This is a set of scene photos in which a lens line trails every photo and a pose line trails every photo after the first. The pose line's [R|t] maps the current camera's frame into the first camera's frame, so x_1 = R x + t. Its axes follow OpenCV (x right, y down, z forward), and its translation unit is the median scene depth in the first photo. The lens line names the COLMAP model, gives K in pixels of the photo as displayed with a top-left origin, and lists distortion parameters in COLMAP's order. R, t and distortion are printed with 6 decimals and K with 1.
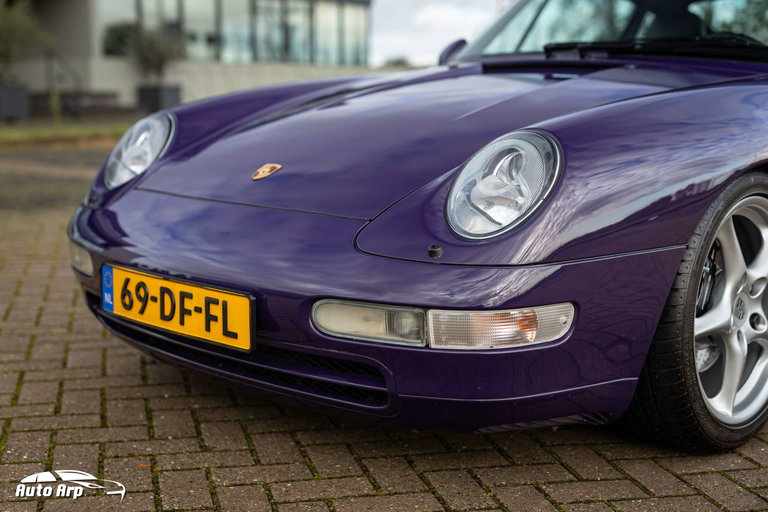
lens RADIAL K [[1074.6, 0, 384.9], [0, 1074.6, 270.0], [0, 0, 1]] dist [0.010378, -0.032598]
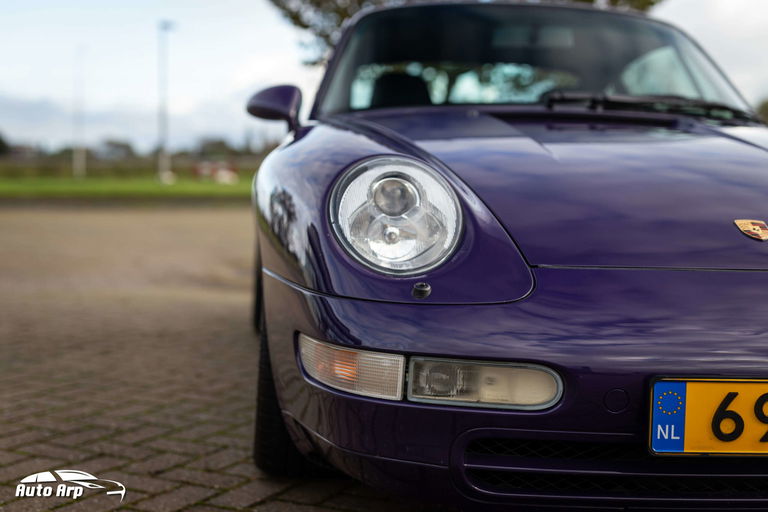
lens RADIAL K [[1074.6, 0, 384.9], [0, 1074.6, 270.0], [0, 0, 1]] dist [0.010378, -0.032598]
pose [[0.640902, -0.057739, 0.765448, -0.933323], [0.116036, 0.992996, -0.022253, -0.082649], [-0.758802, 0.103081, 0.643113, 0.768501]]
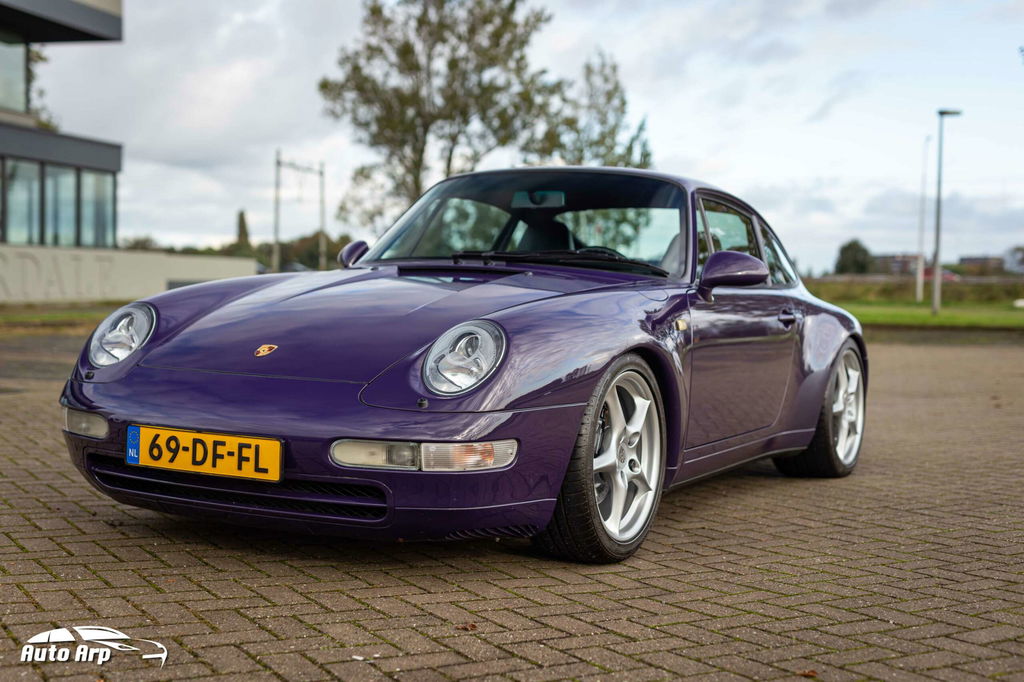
lens RADIAL K [[1432.8, 0, 513.1], [0, 1432.8, 359.6], [0, 0, 1]] dist [0.010378, -0.032598]
pose [[0.962898, 0.008332, 0.269739, -0.307583], [0.022083, 0.993738, -0.109529, 0.118984], [-0.268962, 0.111422, 0.956684, -0.746385]]
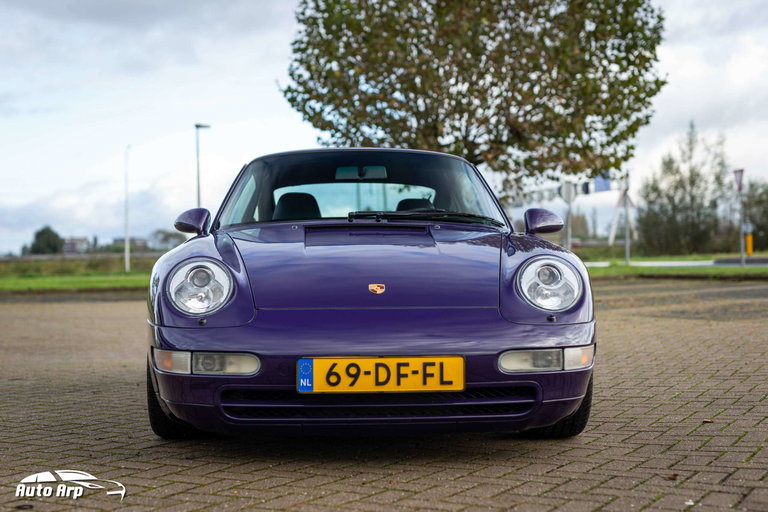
lens RADIAL K [[1119.8, 0, 384.0], [0, 1119.8, 256.0], [0, 0, 1]] dist [0.002775, -0.046036]
pose [[0.683571, -0.007347, 0.729847, -1.360088], [0.139836, 0.982744, -0.121076, 0.060407], [-0.716364, 0.184823, 0.672803, -0.086555]]
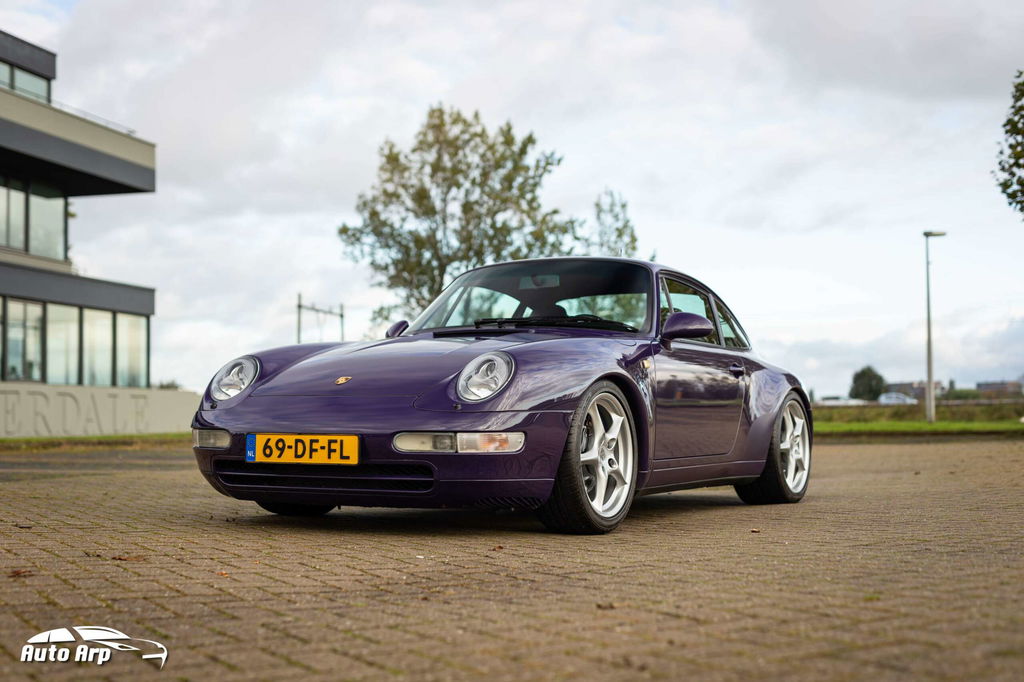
lens RADIAL K [[1432.8, 0, 513.1], [0, 1432.8, 359.6], [0, 0, 1]] dist [0.010378, -0.032598]
pose [[0.966620, 0.008374, 0.256079, -0.479279], [0.046143, 0.977435, -0.206137, 0.402987], [-0.252026, 0.211072, 0.944421, -1.405360]]
